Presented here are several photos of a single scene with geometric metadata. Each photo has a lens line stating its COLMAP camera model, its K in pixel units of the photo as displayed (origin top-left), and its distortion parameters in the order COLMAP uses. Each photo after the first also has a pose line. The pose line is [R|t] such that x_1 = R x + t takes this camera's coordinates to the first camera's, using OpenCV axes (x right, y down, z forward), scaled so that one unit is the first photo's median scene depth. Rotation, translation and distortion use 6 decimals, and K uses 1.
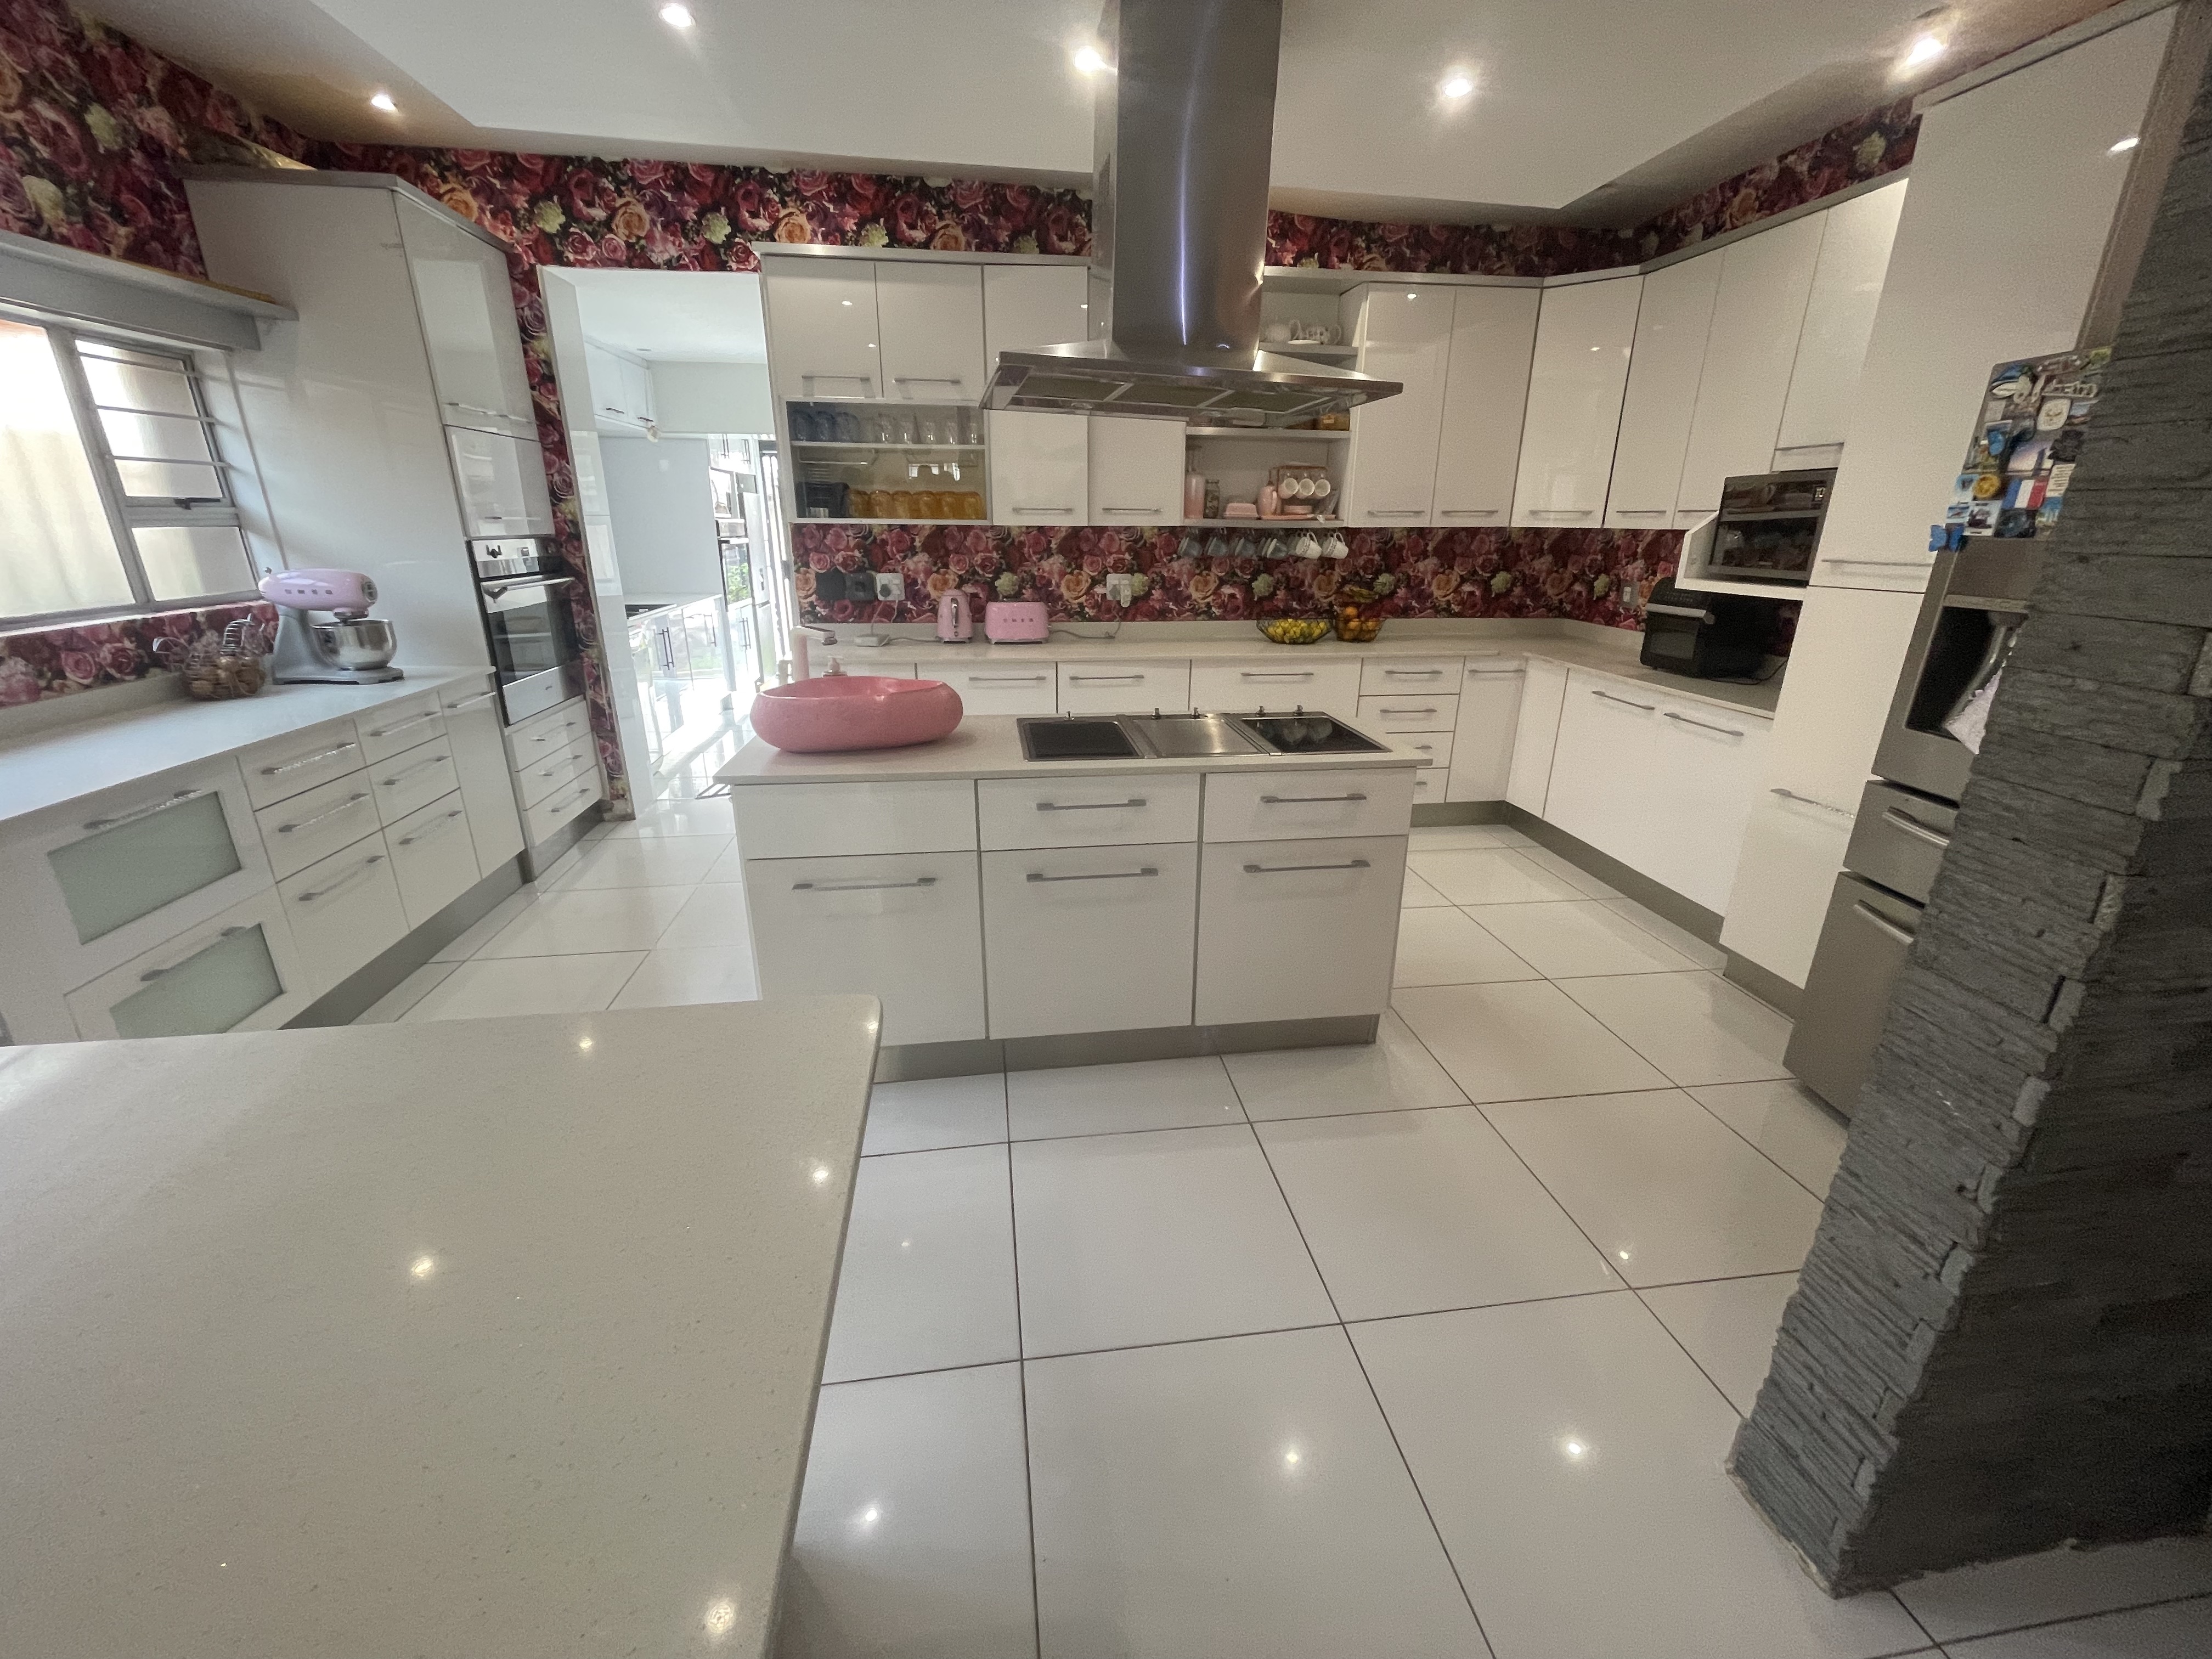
lens RADIAL K [[894.2, 0, 1097.9], [0, 894.2, 830.8], [0, 0, 1]] dist [-0.002422, -0.001090]
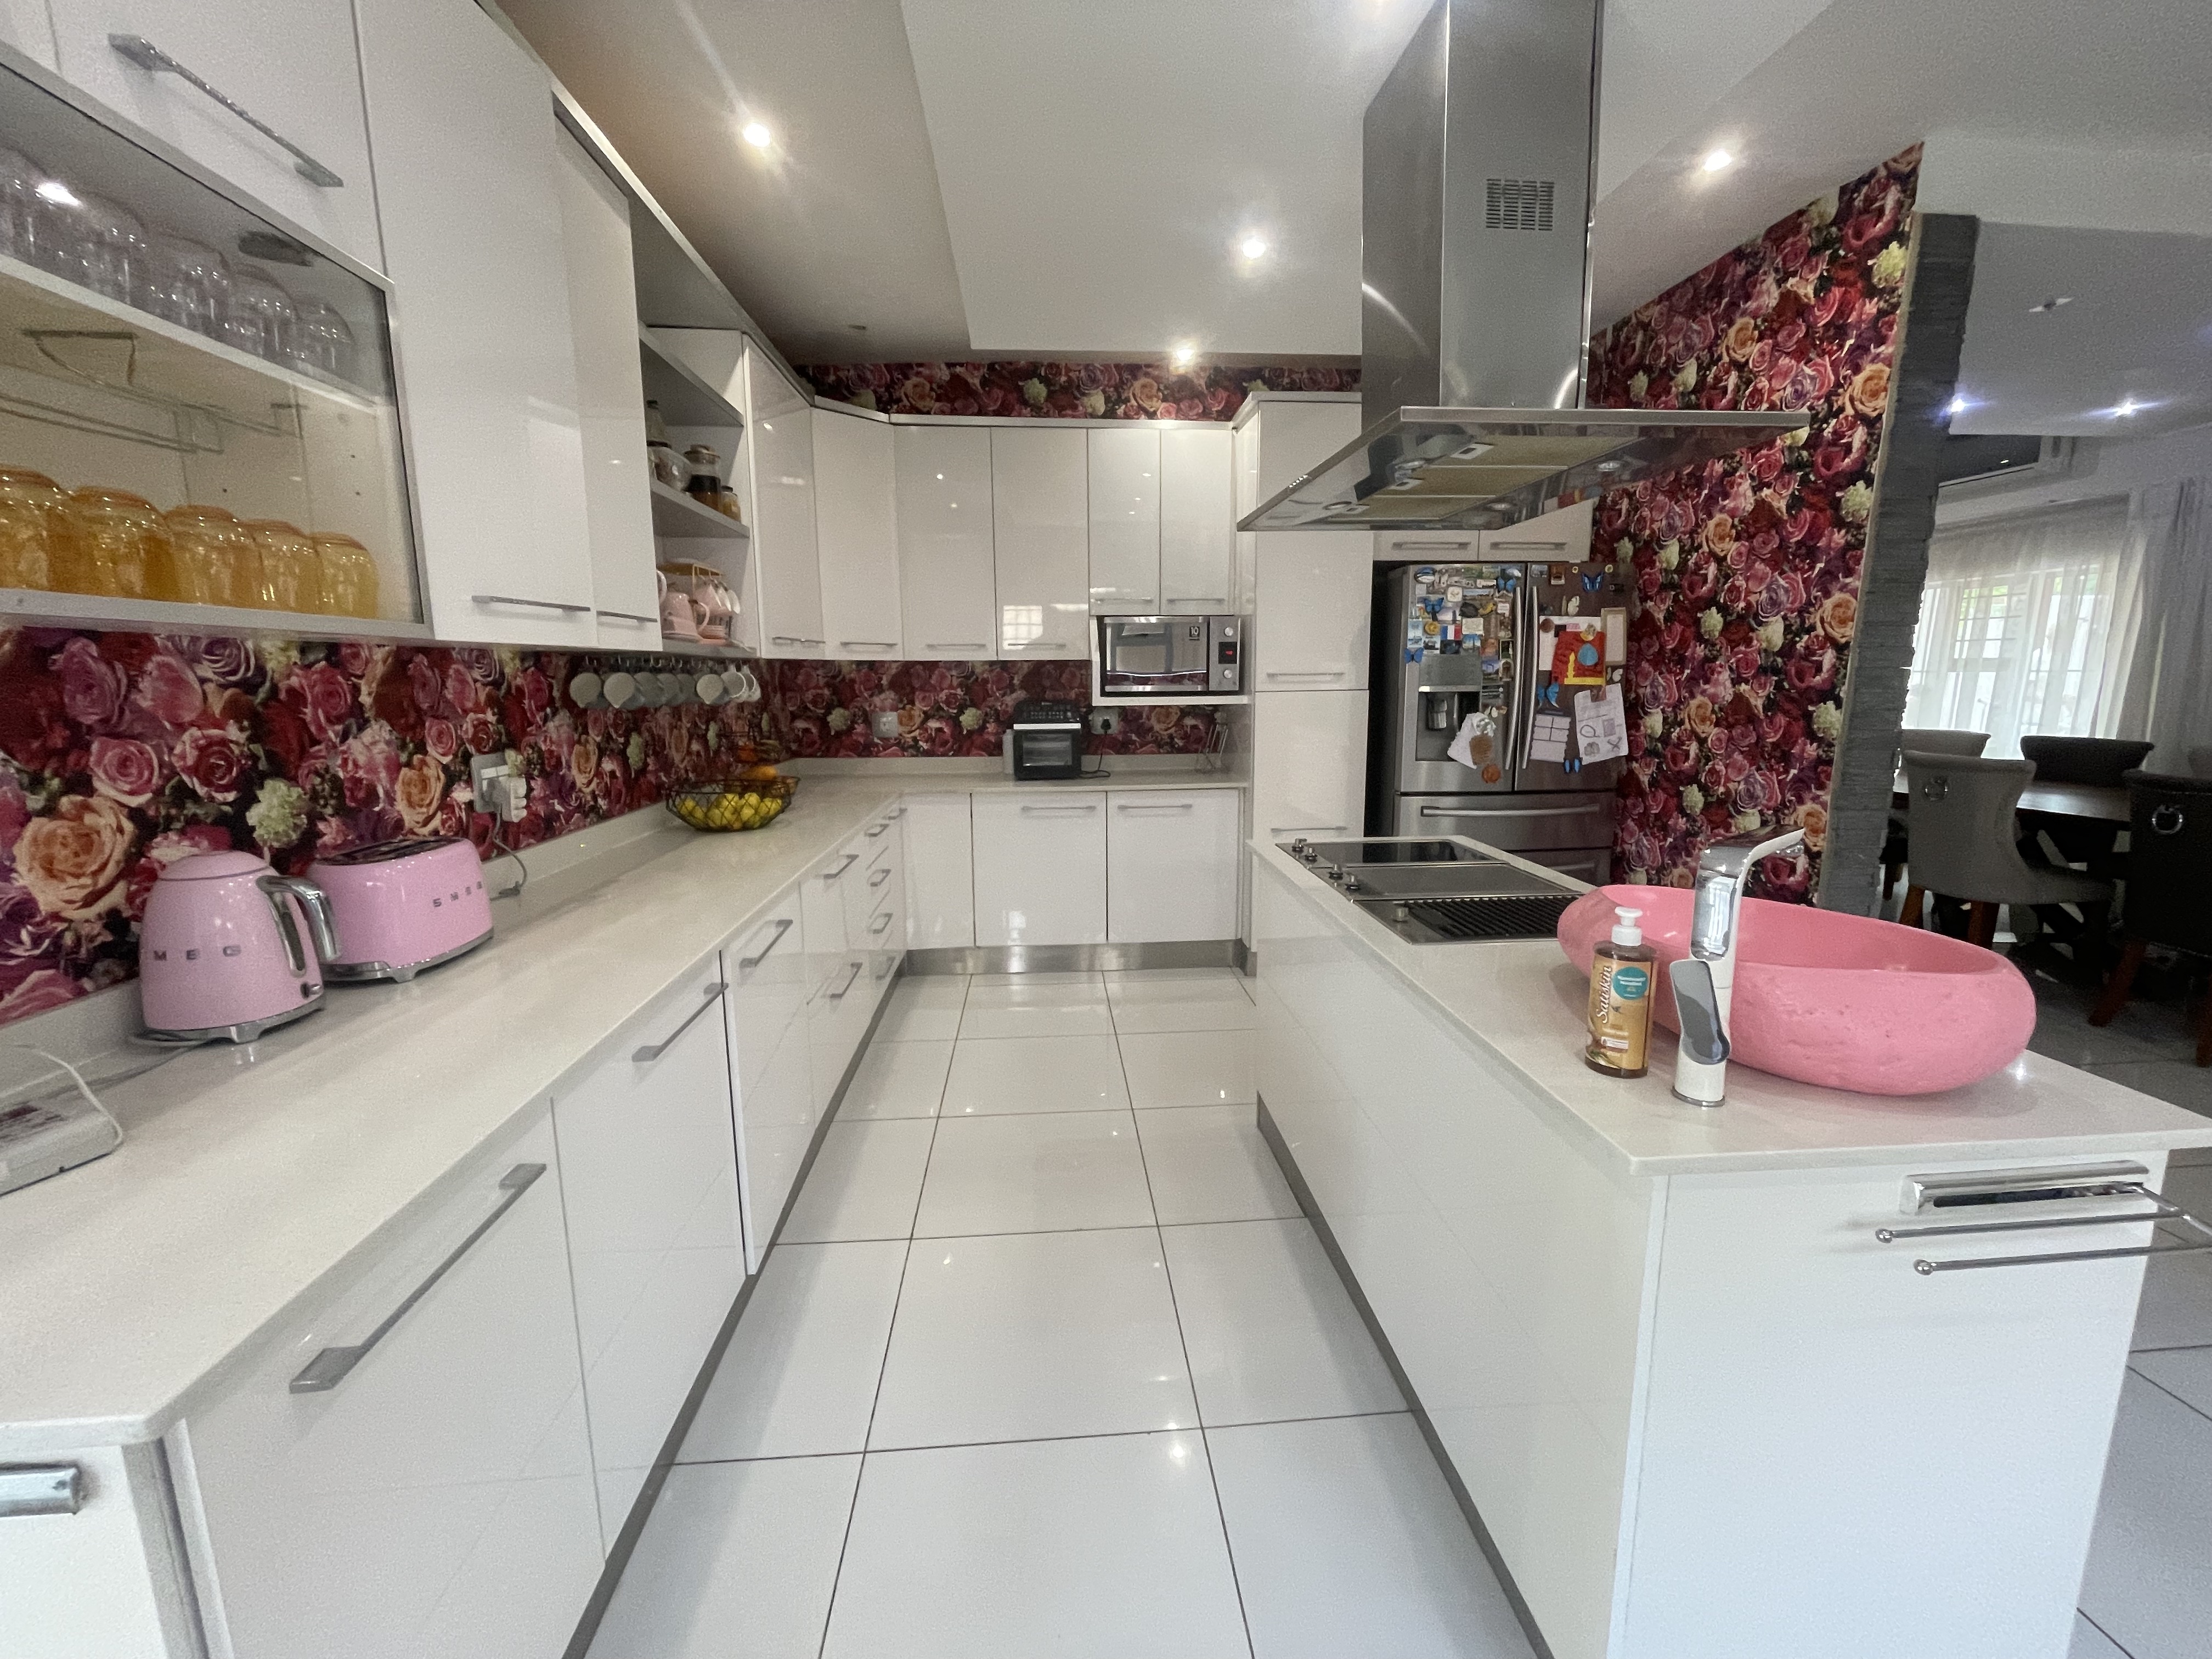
lens RADIAL K [[894.2, 0, 1097.4], [0, 894.2, 826.0], [0, 0, 1]] dist [-0.002422, -0.001090]
pose [[0.072165, -0.173370, 0.982209, -0.411941], [0.335610, 0.931574, 0.139774, -0.220054], [-0.939233, 0.319552, 0.125412, 0.686367]]
